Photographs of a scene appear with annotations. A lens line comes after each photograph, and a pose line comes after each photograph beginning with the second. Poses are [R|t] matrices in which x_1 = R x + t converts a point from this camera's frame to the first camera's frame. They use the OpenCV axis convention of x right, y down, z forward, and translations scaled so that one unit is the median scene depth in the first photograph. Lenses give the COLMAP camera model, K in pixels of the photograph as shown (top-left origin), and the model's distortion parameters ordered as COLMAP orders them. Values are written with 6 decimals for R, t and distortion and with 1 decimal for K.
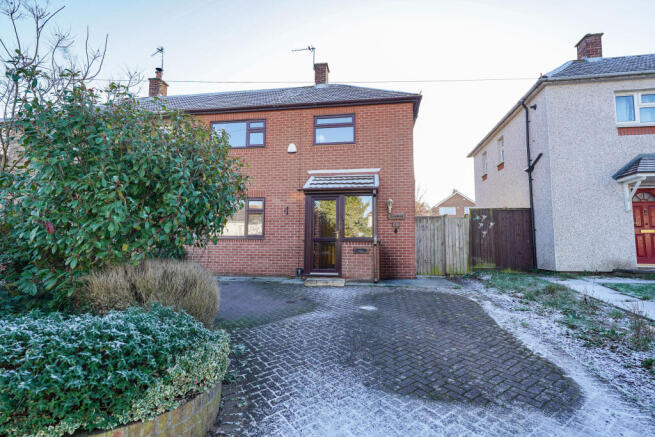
lens RADIAL K [[330.0, 0, 327.9], [0, 330.0, 218.0], [0, 0, 1]] dist [0.003951, 0.003209]
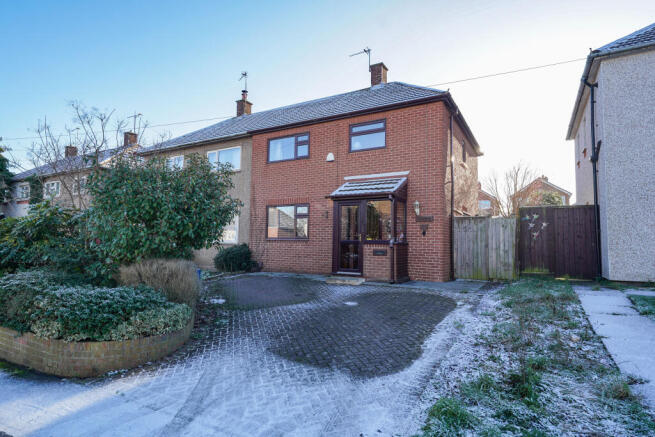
lens RADIAL K [[363.3, 0, 327.2], [0, 363.3, 219.3], [0, 0, 1]] dist [0.007413, -0.001717]
pose [[0.930314, -0.018626, -0.366290, 0.333465], [0.026373, 0.999522, 0.016158, -0.028093], [0.365813, -0.024692, 0.930361, -0.130085]]
